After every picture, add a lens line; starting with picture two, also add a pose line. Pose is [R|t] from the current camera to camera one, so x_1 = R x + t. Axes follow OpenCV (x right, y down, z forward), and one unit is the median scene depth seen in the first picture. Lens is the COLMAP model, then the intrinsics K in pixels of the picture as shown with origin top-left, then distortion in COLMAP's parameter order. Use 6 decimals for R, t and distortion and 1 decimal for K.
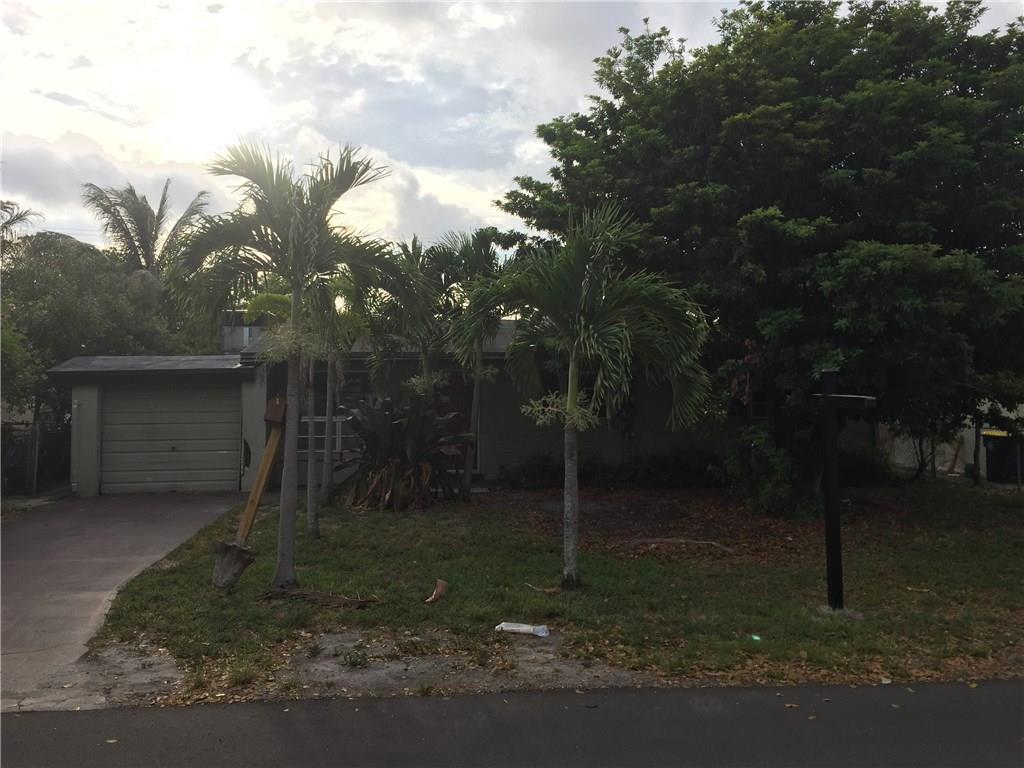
lens RADIAL K [[878.3, 0, 512.0], [0, 878.3, 384.0], [0, 0, 1]] dist [0.046795, -0.098621]
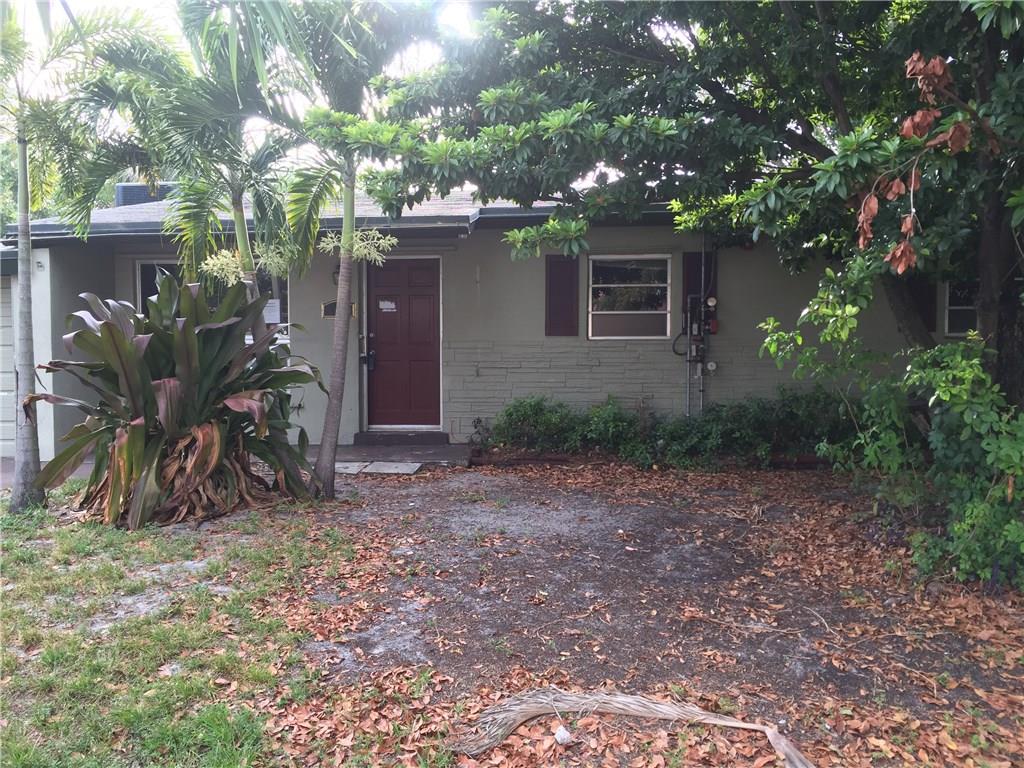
lens RADIAL K [[878.3, 0, 512.0], [0, 878.3, 384.0], [0, 0, 1]] dist [0.046795, -0.098621]
pose [[0.978918, 0.007873, -0.204101, 0.143065], [0.008713, 0.996738, 0.080238, 0.025679], [0.204067, -0.080325, 0.975656, 0.490280]]
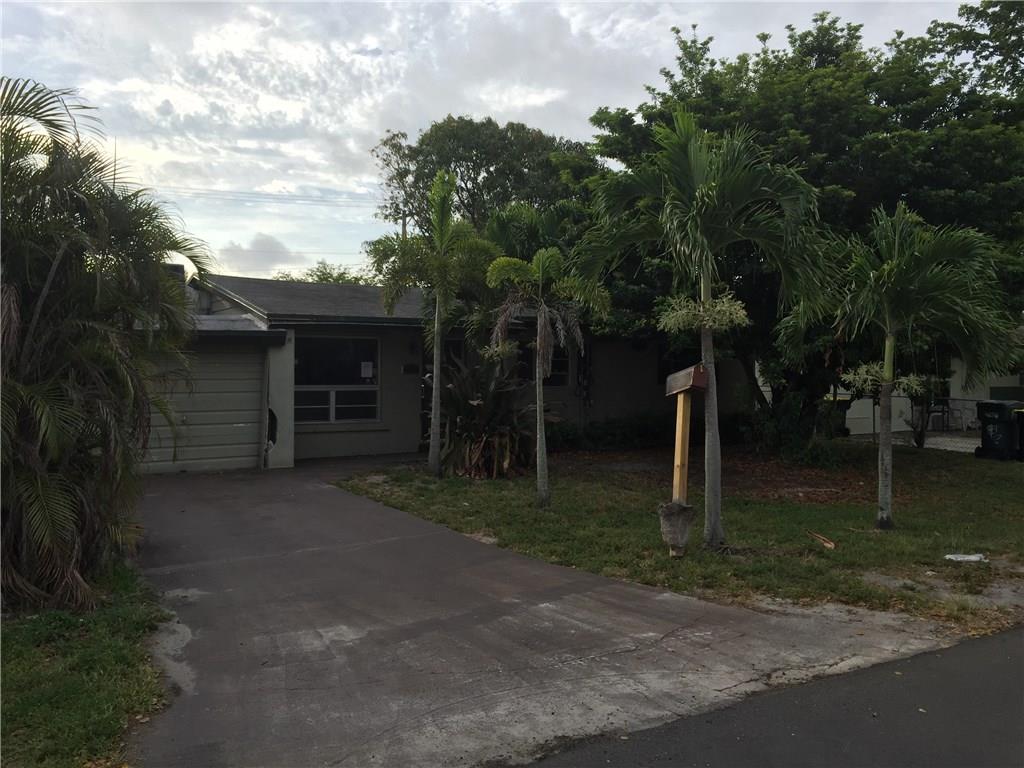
lens RADIAL K [[878.3, 0, 512.0], [0, 878.3, 384.0], [0, 0, 1]] dist [0.046795, -0.098621]
pose [[0.890305, 0.002296, 0.455359, -0.492564], [-0.017109, 0.999450, 0.028412, 0.006864], [-0.455044, -0.033086, 0.889854, 0.094934]]
